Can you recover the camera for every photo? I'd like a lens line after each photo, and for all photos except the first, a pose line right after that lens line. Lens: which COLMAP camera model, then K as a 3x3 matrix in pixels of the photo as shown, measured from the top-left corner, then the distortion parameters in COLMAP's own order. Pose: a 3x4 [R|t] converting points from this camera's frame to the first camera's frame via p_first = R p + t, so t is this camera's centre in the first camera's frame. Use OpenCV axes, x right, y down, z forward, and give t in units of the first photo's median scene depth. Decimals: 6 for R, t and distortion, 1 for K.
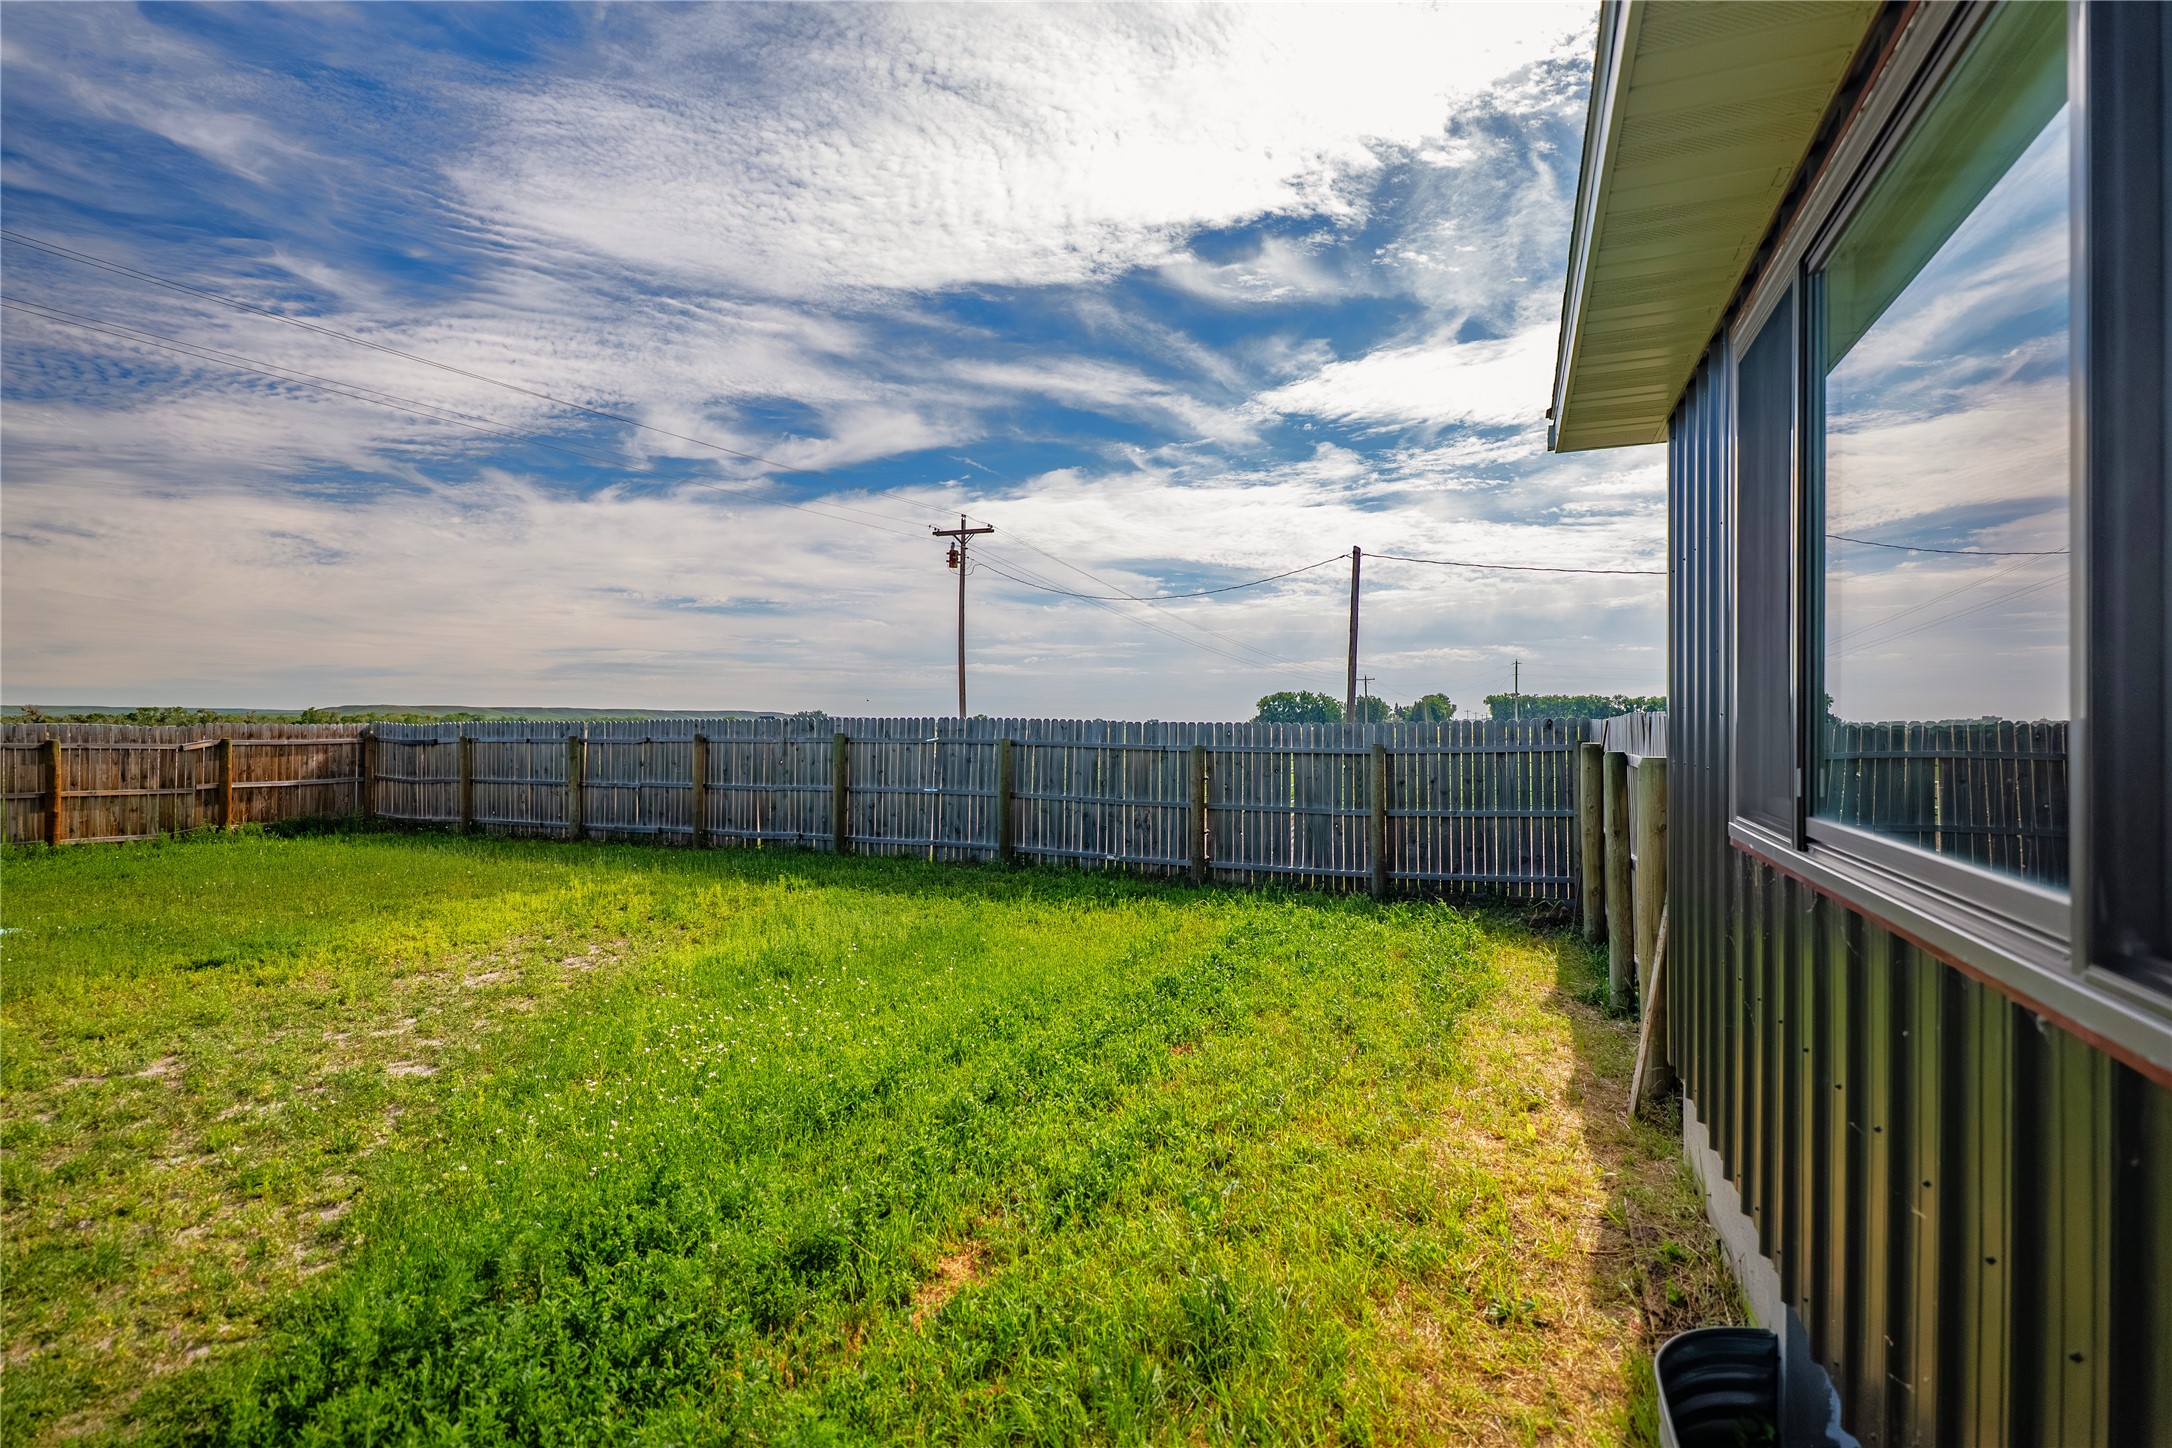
lens RADIAL K [[1060.0, 0, 1068.8], [0, 1060.0, 708.9], [0, 0, 1]] dist [0.005684, -0.001470]
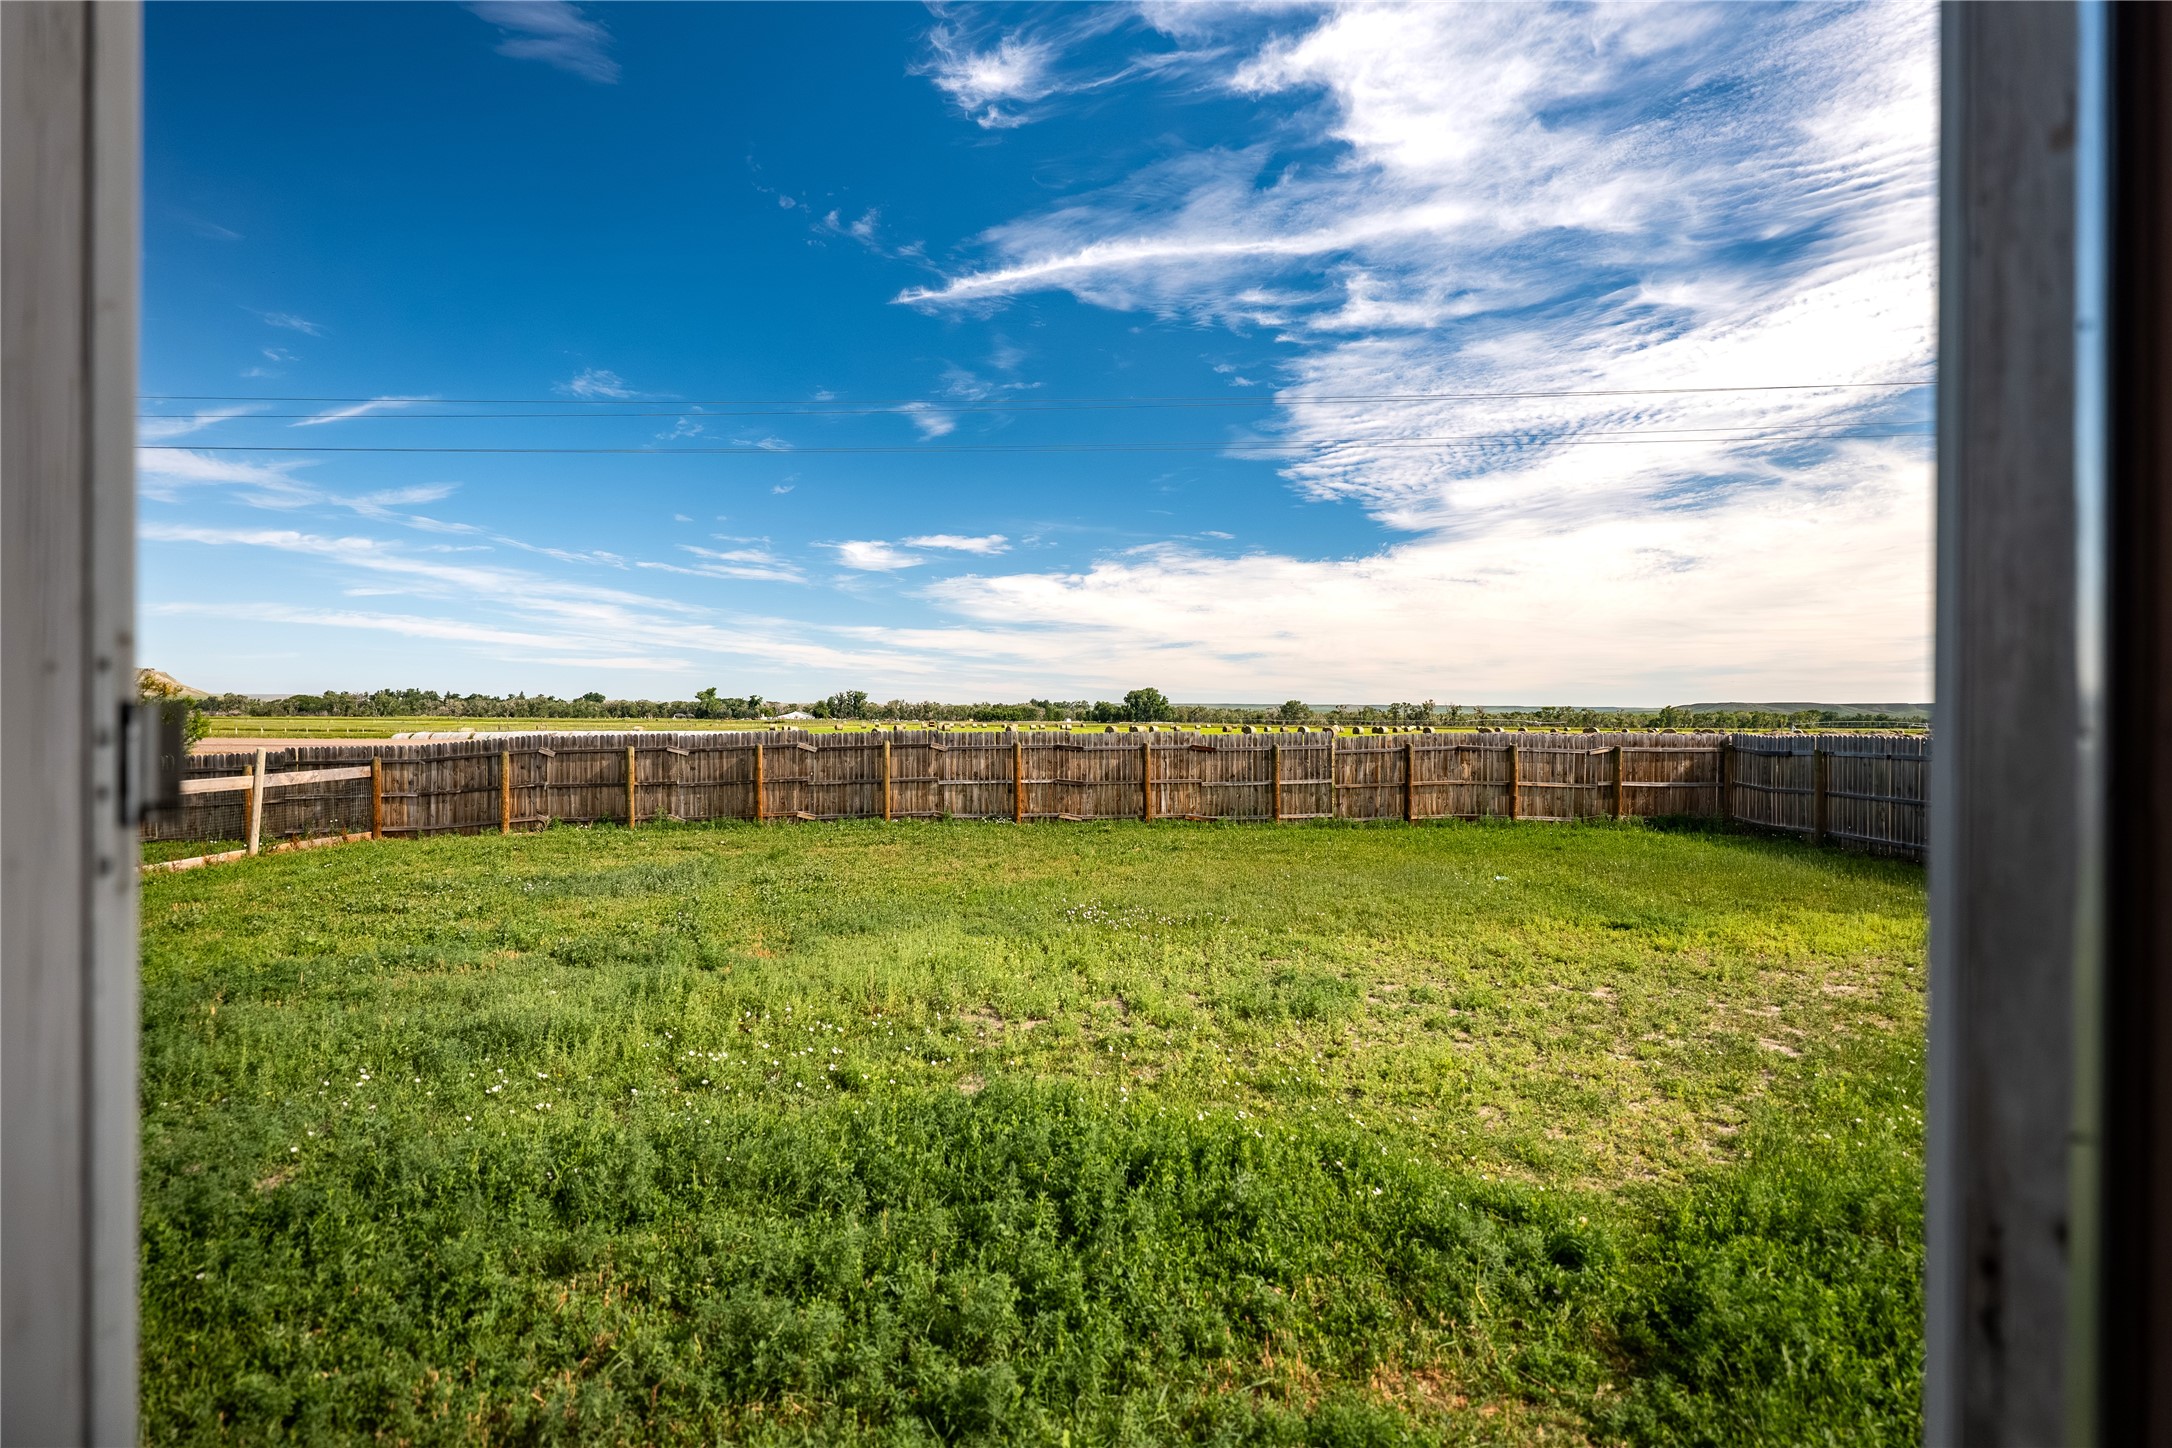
lens RADIAL K [[1060.0, 0, 1068.8], [0, 1060.0, 708.9], [0, 0, 1]] dist [0.005684, -0.001470]
pose [[0.428081, 0.015000, -0.903616, 0.080503], [-0.007472, 0.999887, 0.013059, -0.037195], [0.903710, 0.001162, 0.428145, -0.162251]]
